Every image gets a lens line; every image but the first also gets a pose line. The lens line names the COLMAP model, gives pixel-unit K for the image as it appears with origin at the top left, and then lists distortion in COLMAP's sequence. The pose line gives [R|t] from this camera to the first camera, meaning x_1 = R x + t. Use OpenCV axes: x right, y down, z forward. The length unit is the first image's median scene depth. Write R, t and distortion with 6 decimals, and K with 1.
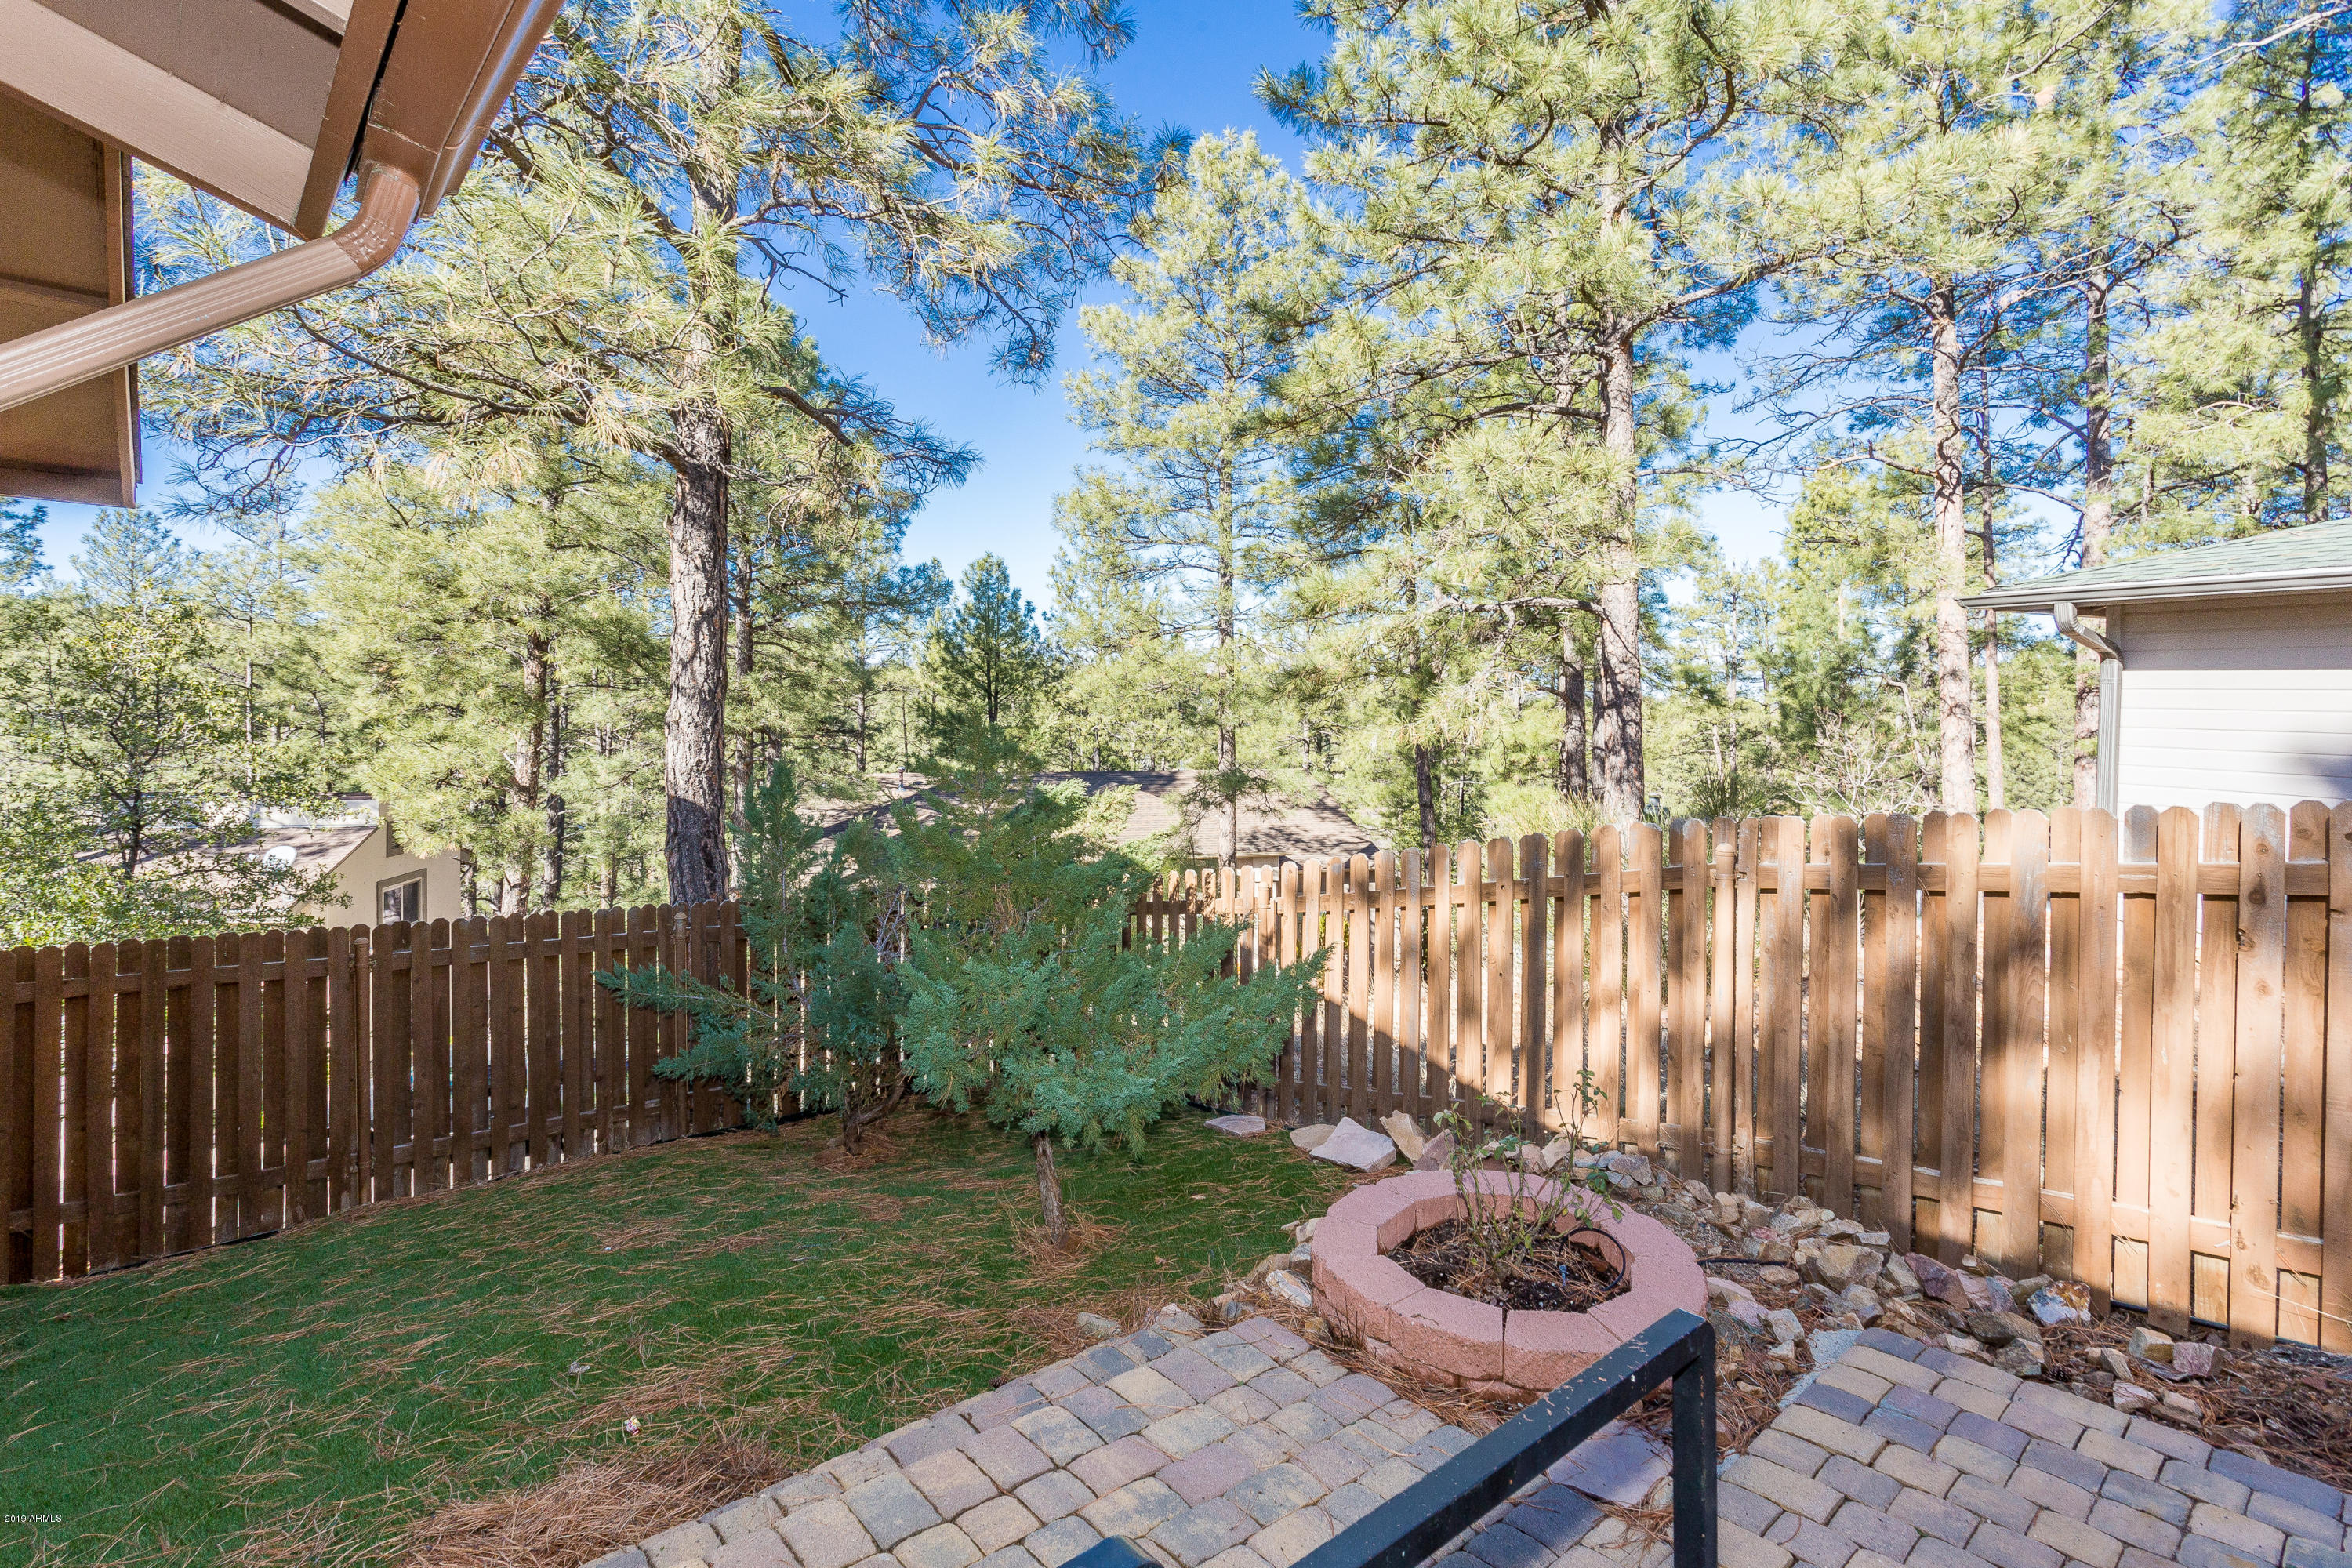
lens RADIAL K [[1153.5, 0, 1168.9], [0, 1153.5, 723.4], [0, 0, 1]] dist [-0.001656, -0.000172]
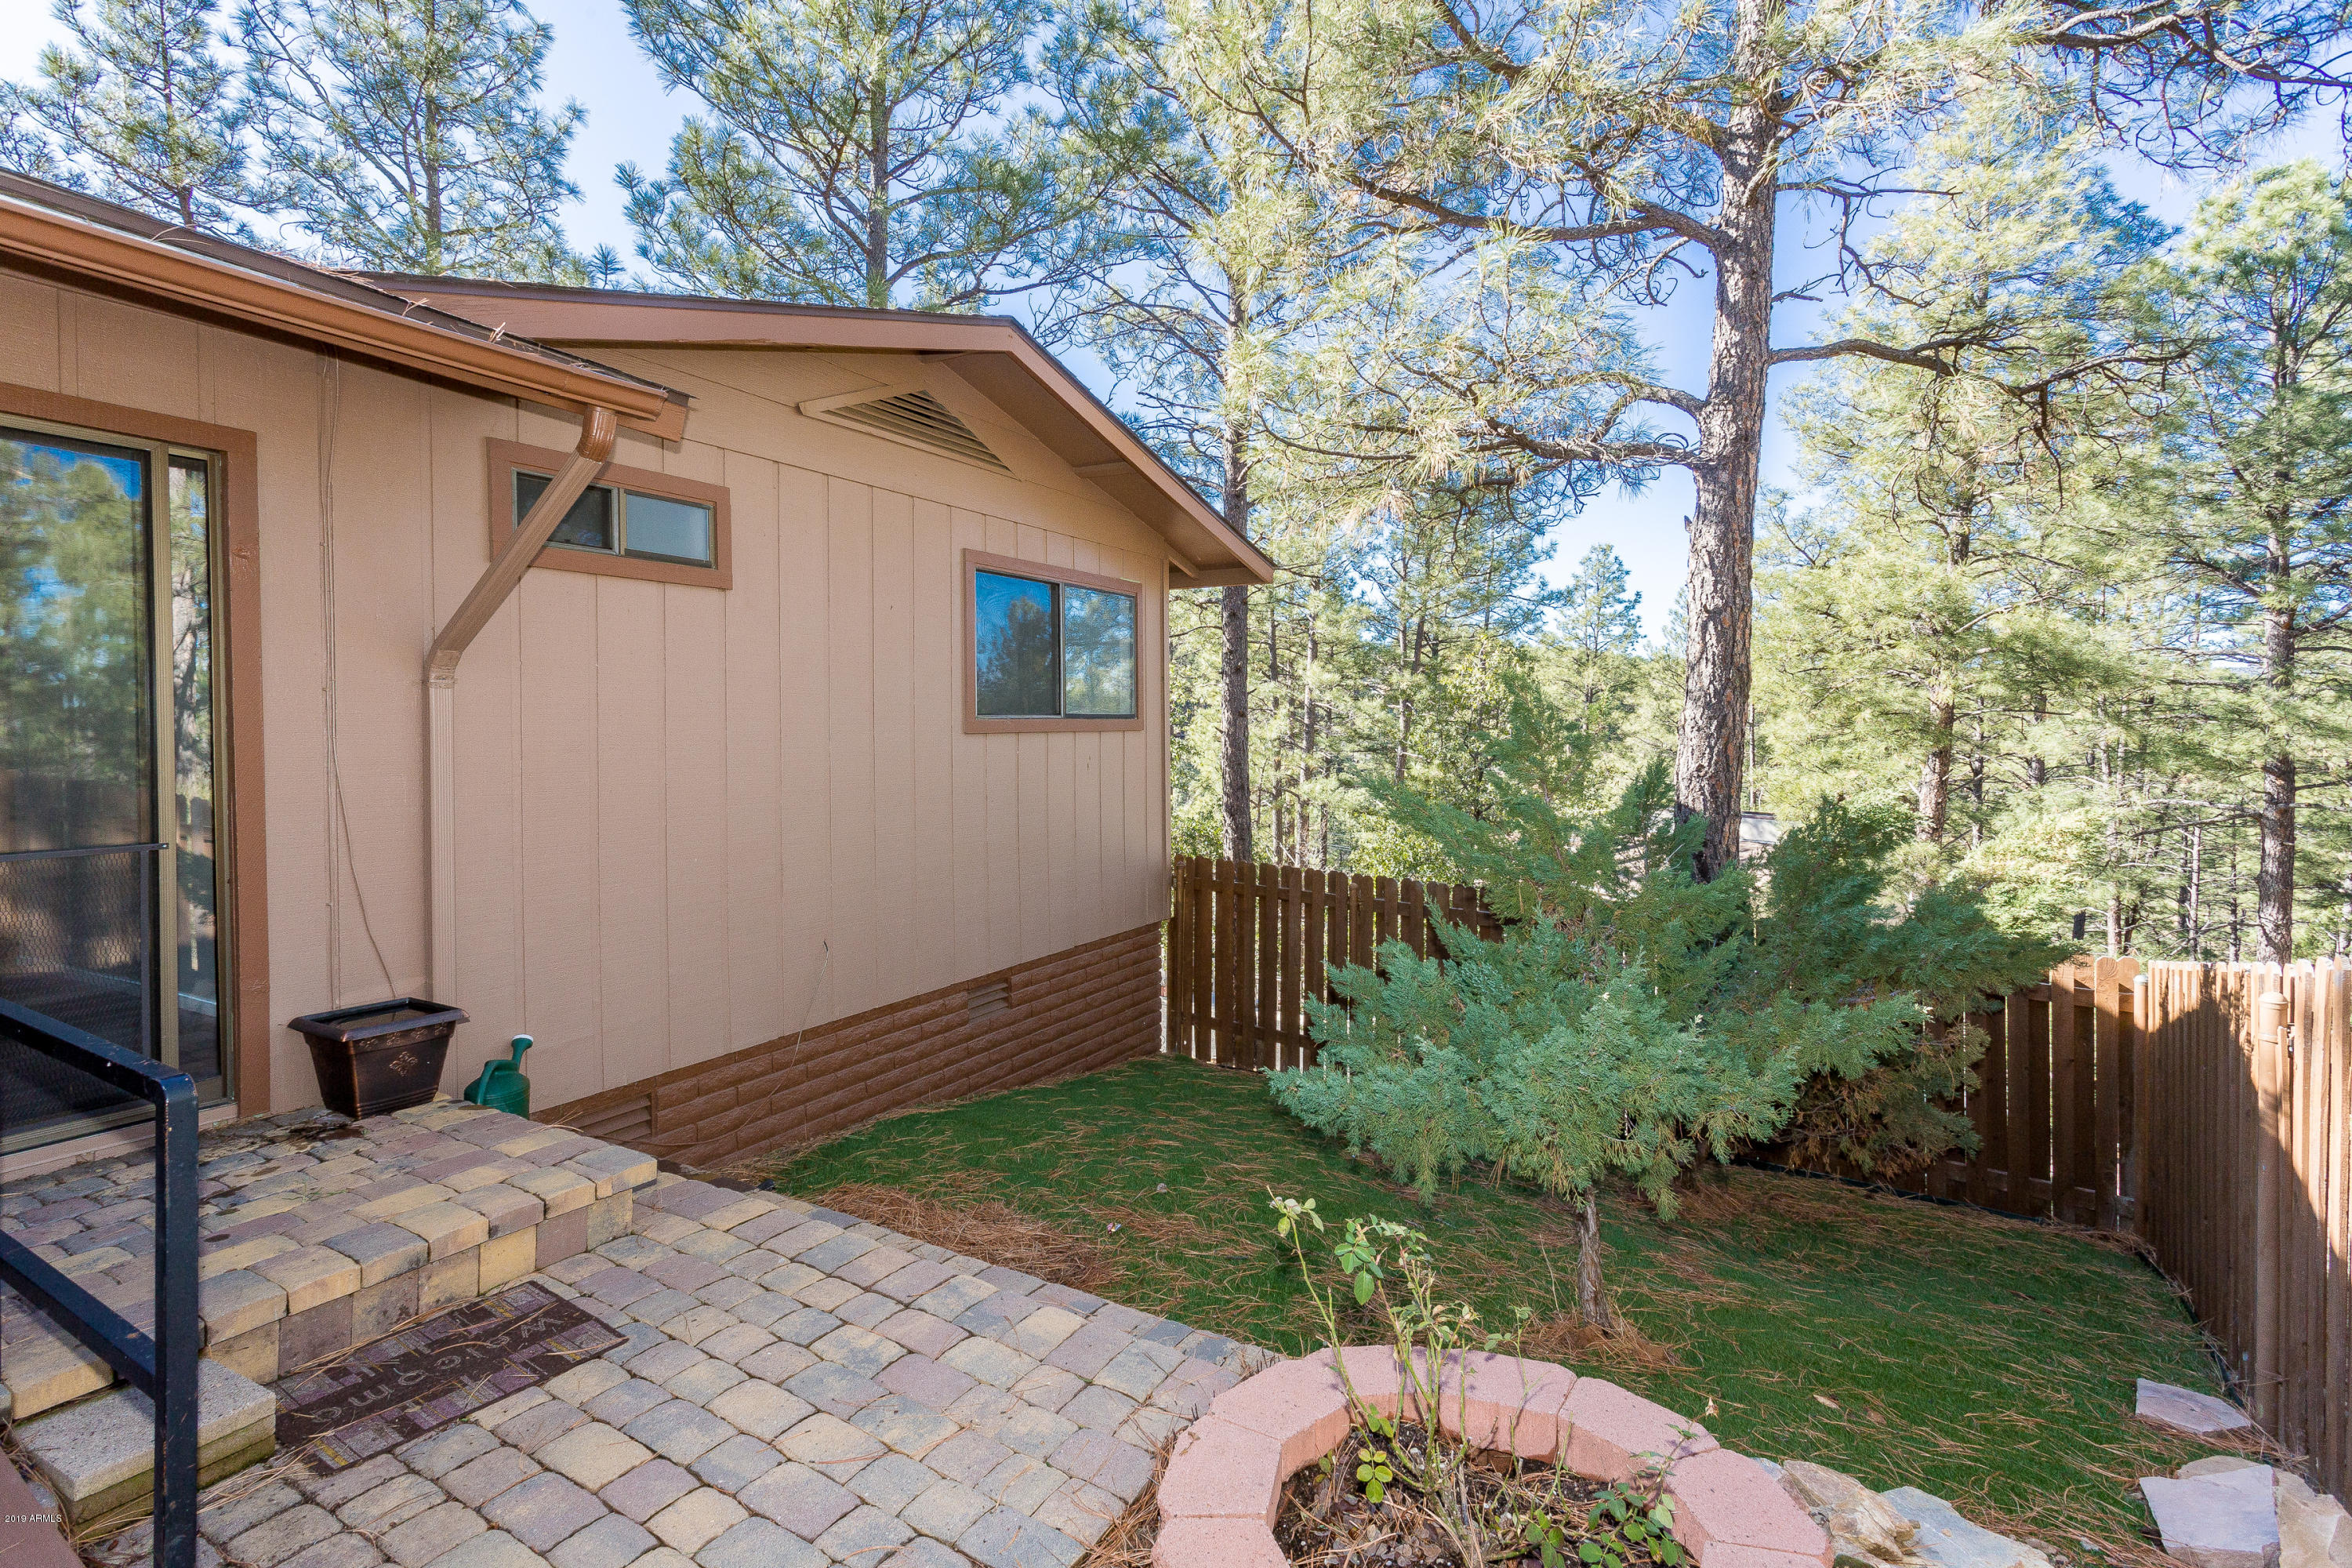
lens RADIAL K [[1107.7, 0, 1164.5], [0, 1107.7, 769.3], [0, 0, 1]] dist [0.001685, 0.000613]
pose [[0.325208, 0.020933, -0.945411, 0.321640], [-0.014517, 0.999748, 0.017143, 0.025689], [0.945531, 0.008149, 0.325430, 0.273437]]
